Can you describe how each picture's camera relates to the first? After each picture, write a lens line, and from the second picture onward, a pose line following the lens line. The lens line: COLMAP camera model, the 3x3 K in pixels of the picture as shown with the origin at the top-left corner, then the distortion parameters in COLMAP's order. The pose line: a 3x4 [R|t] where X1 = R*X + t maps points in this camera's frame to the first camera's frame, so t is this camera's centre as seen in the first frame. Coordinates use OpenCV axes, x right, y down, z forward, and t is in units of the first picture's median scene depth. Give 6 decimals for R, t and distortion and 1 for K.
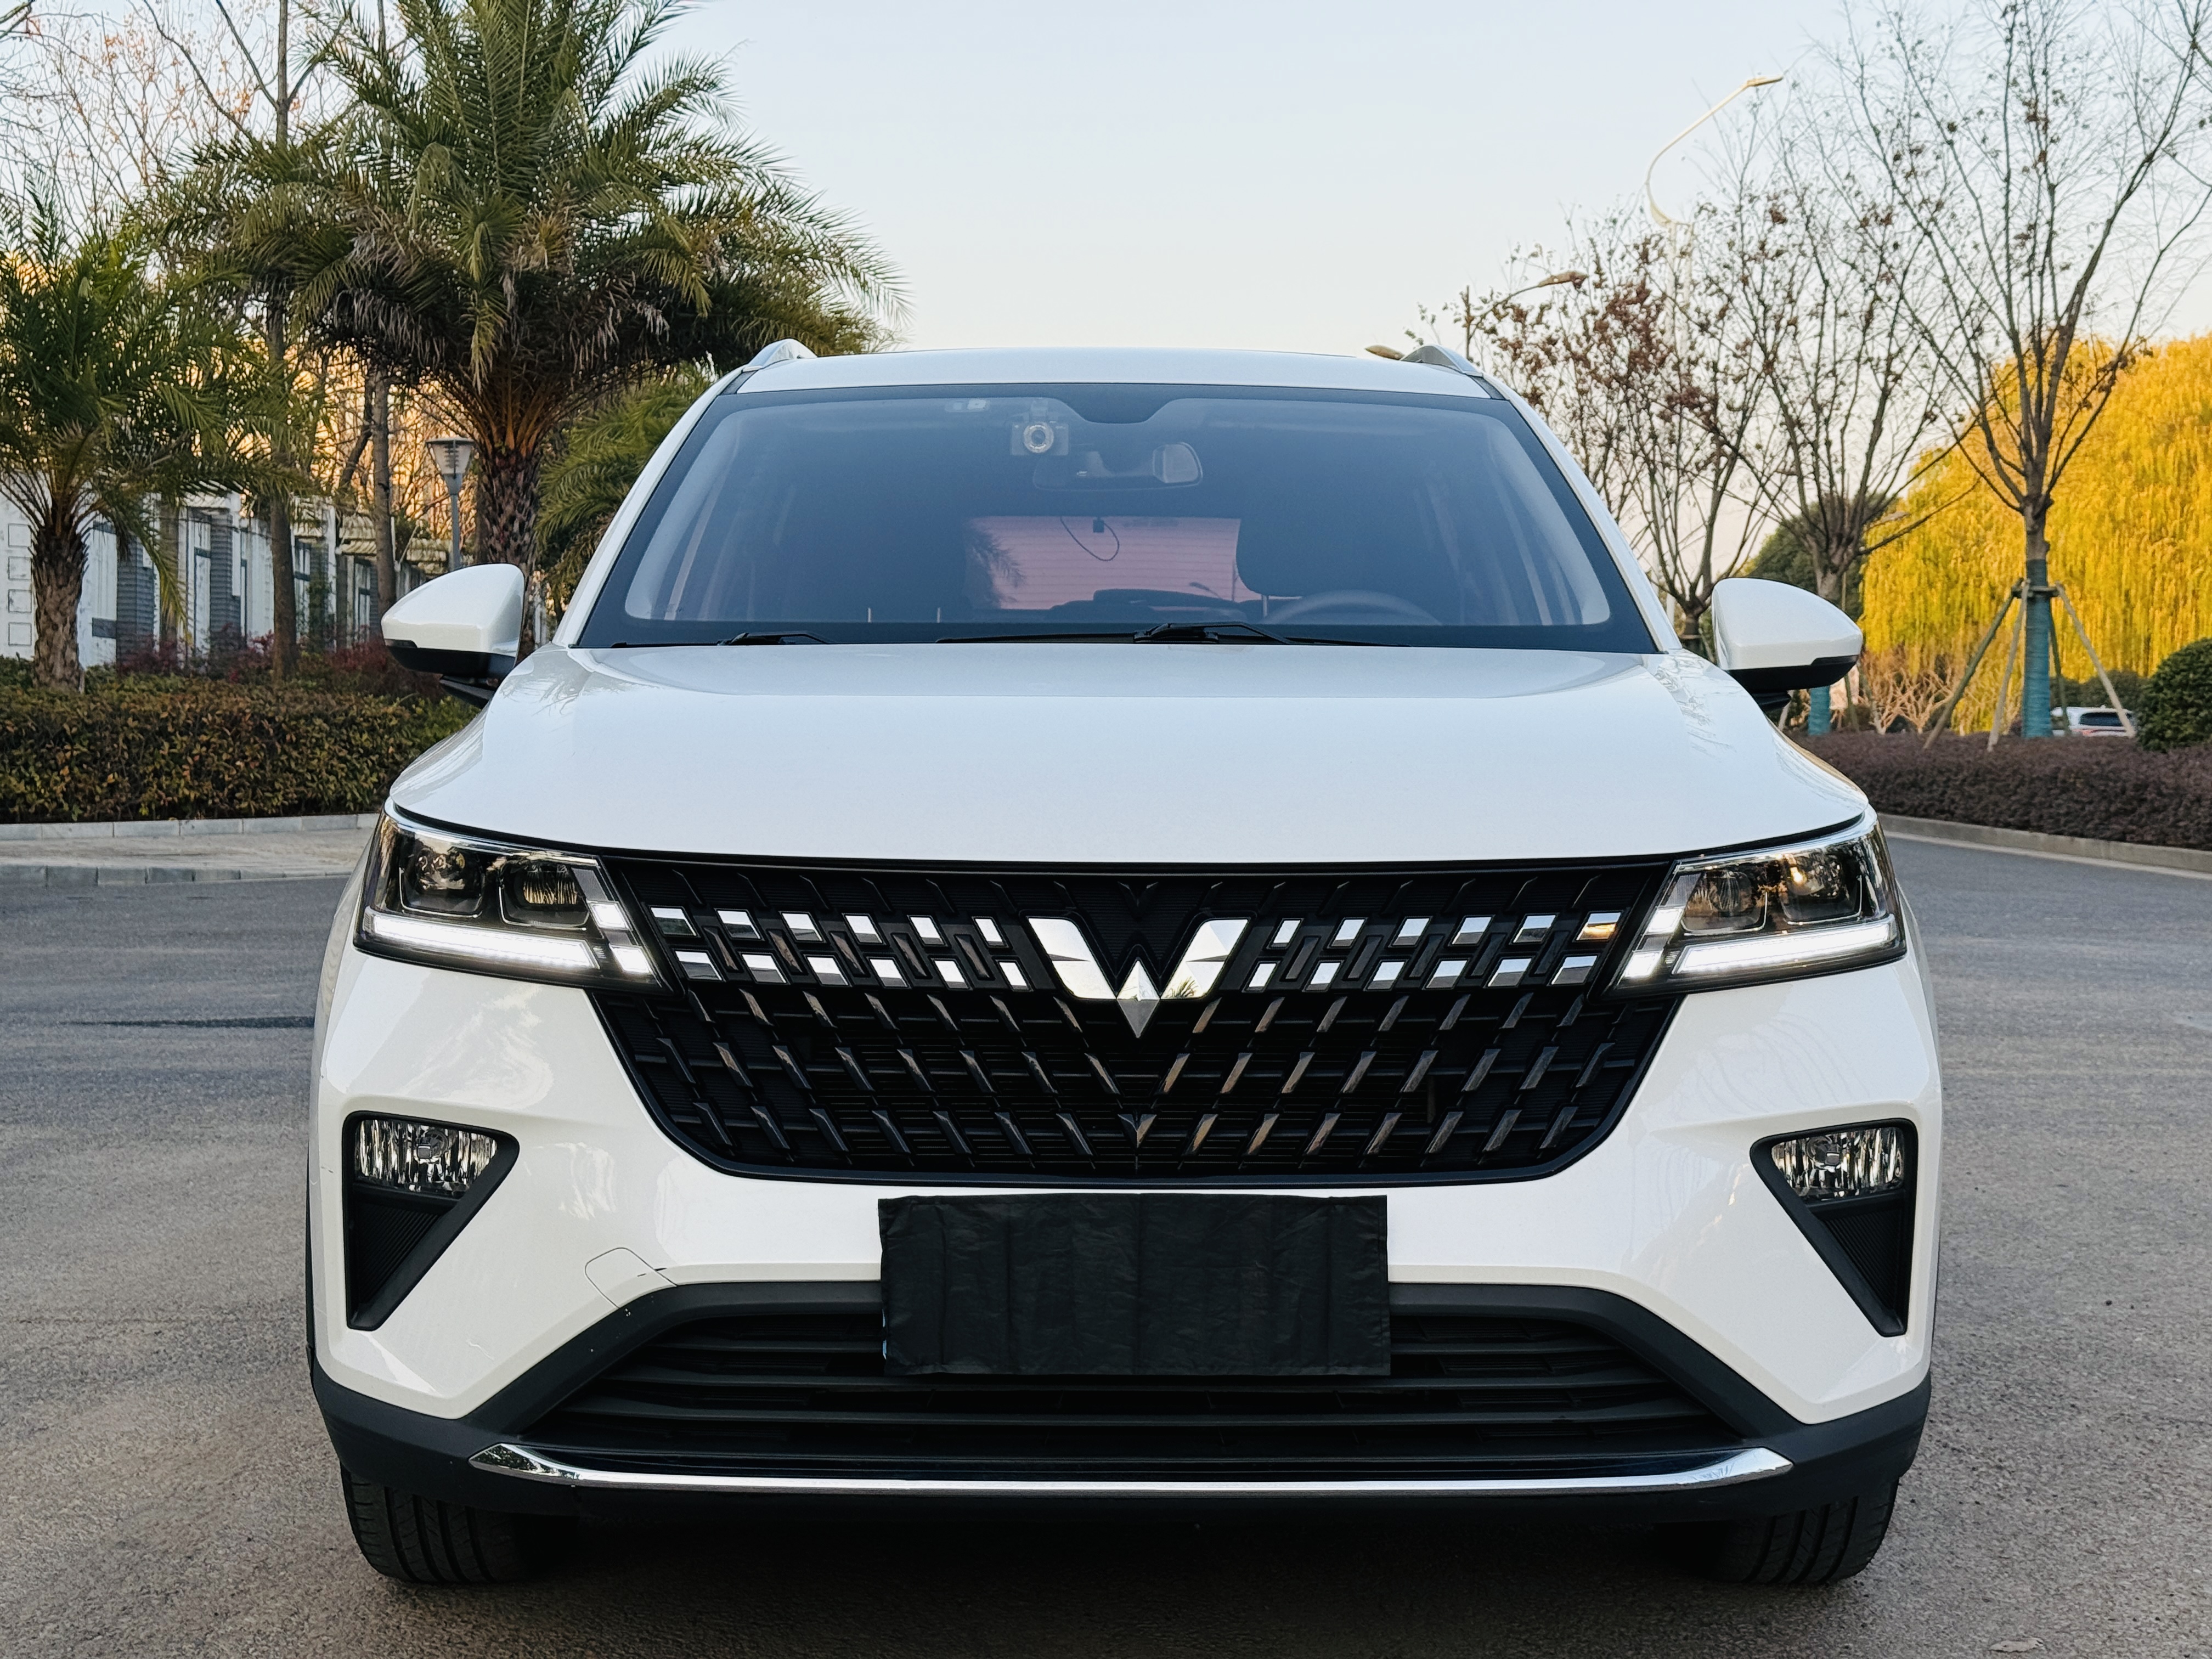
lens RADIAL K [[3021.0, 0, 1109.5], [0, 3021.0, 834.8], [0, 0, 1]] dist [0.159931, 0.000000]
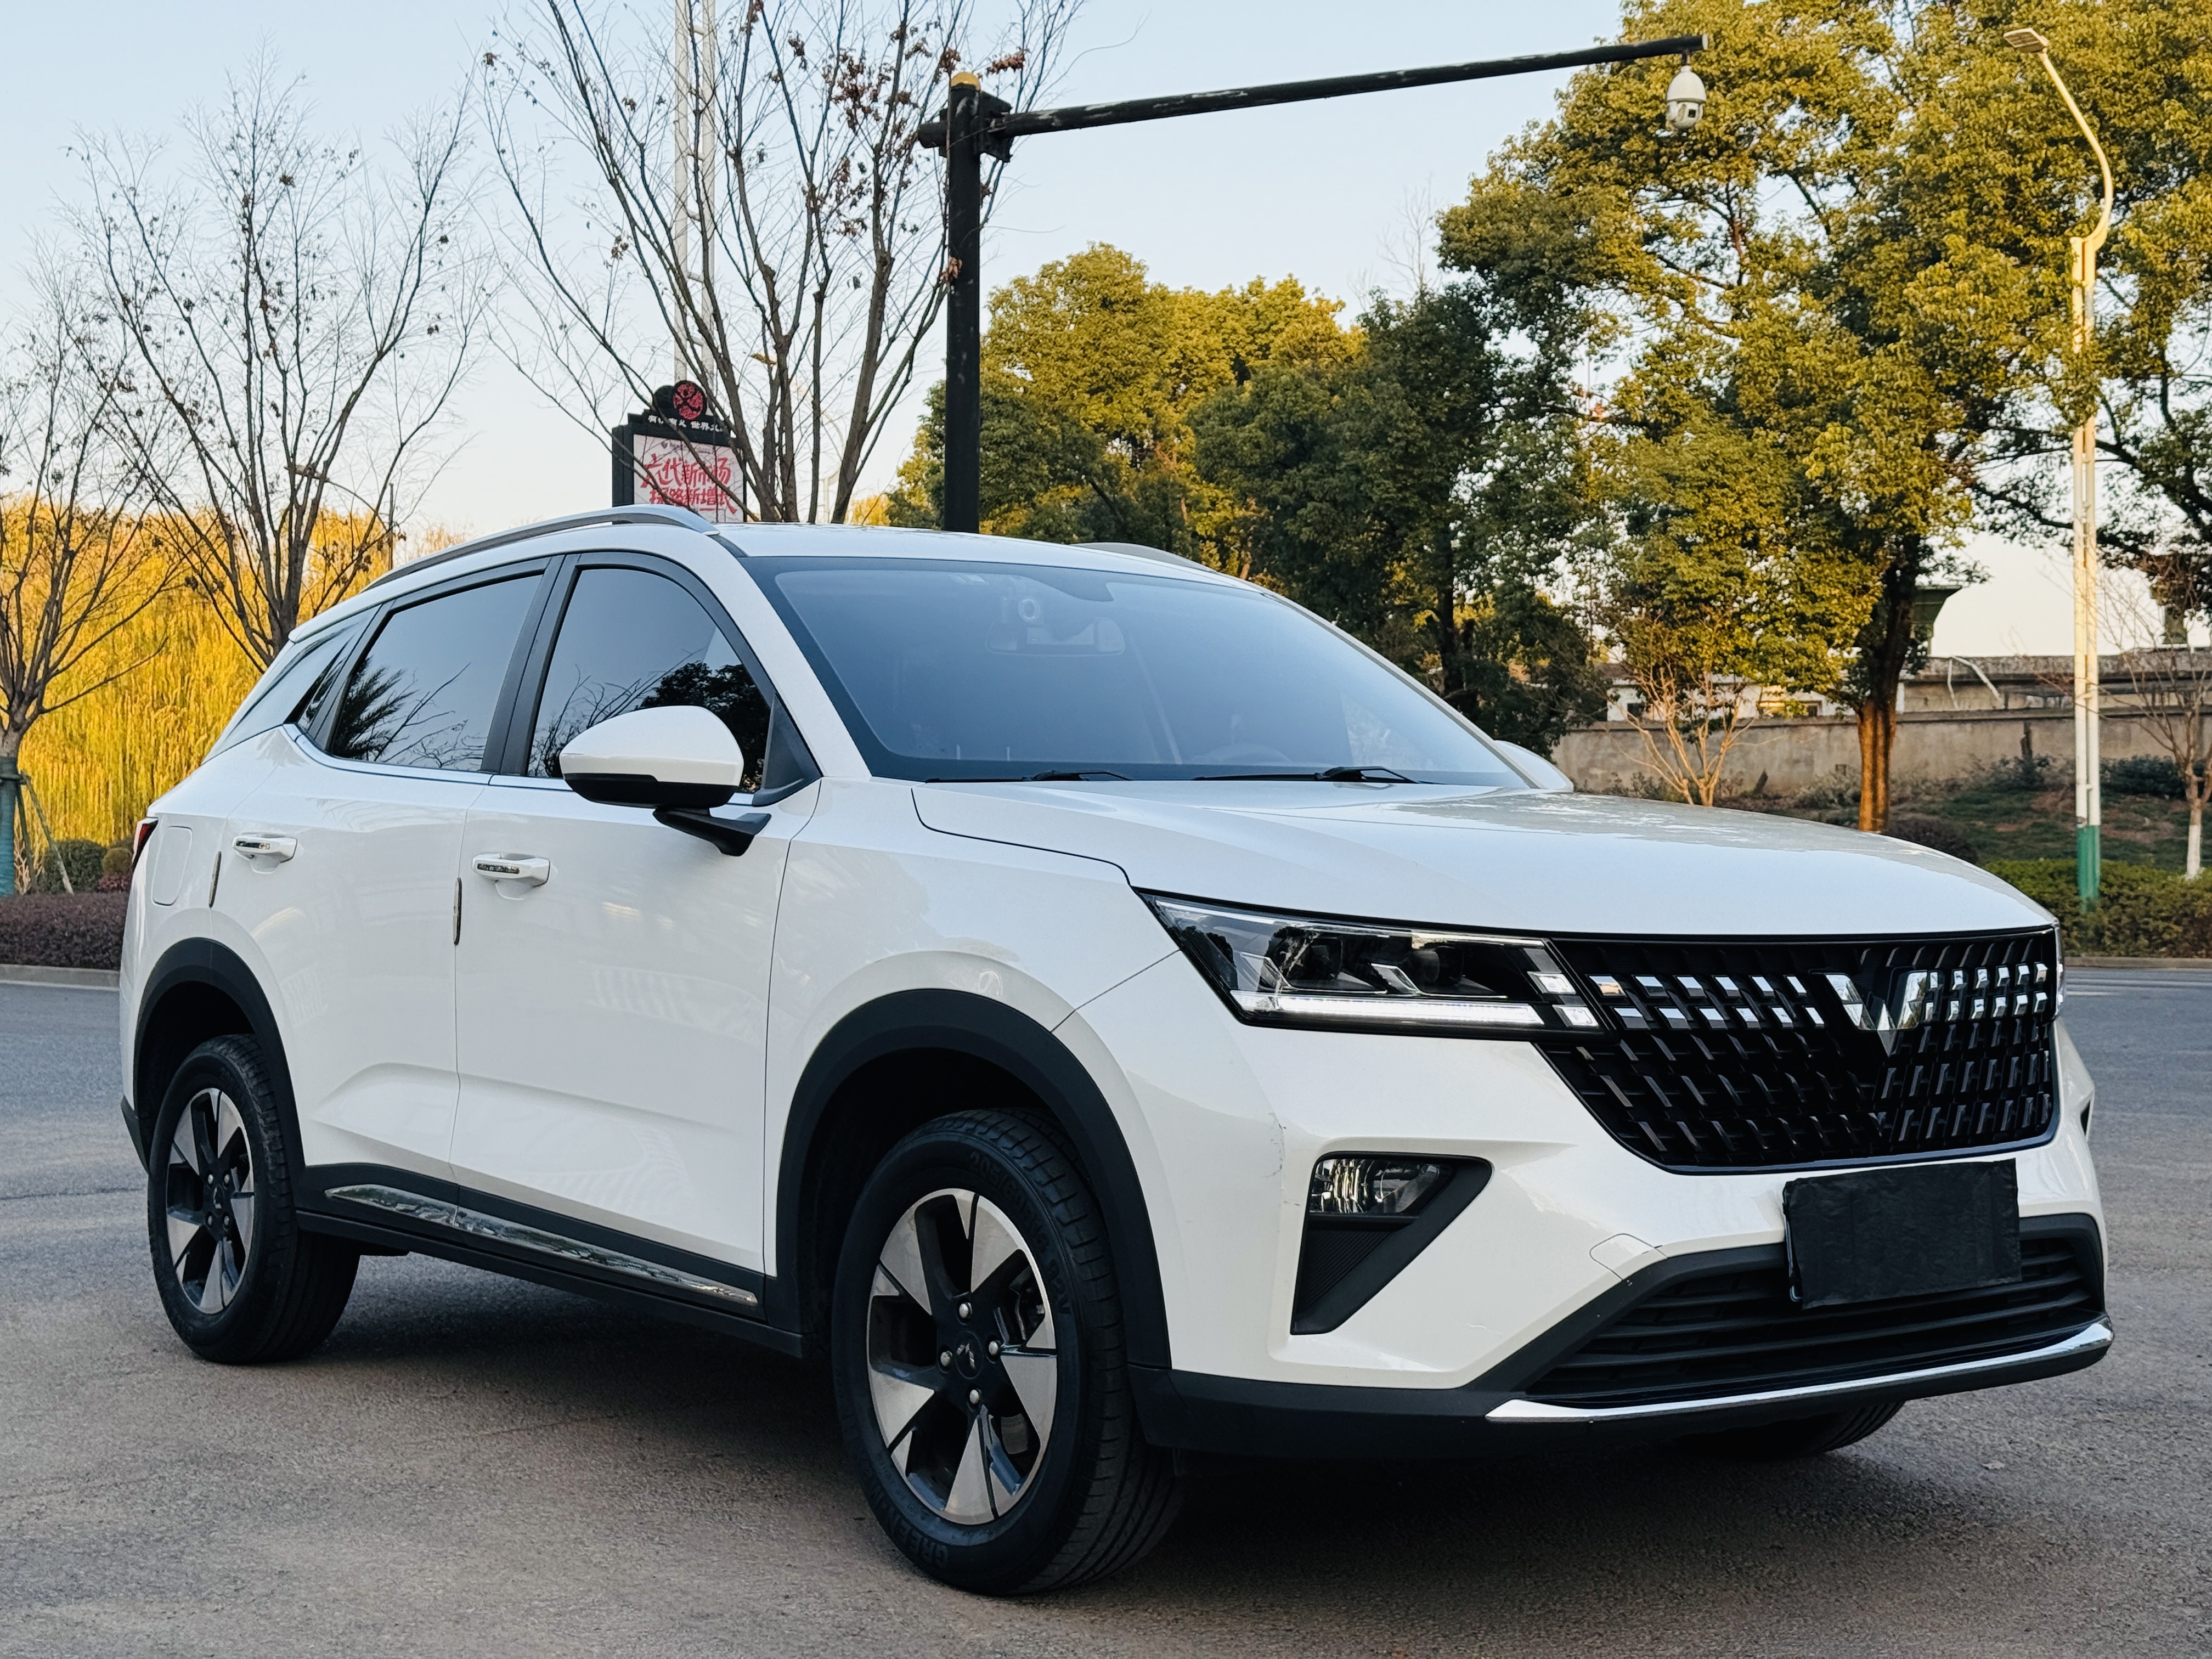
lens RADIAL K [[3021.0, 0, 1088.3], [0, 3021.0, 832.7], [0, 0, 1]] dist [0.159931, 0.000000]
pose [[0.797393, 0.000055, 0.603460, -1.105319], [0.032575, 0.998538, -0.043134, 0.011589], [-0.602581, 0.054052, 0.796226, 0.080313]]
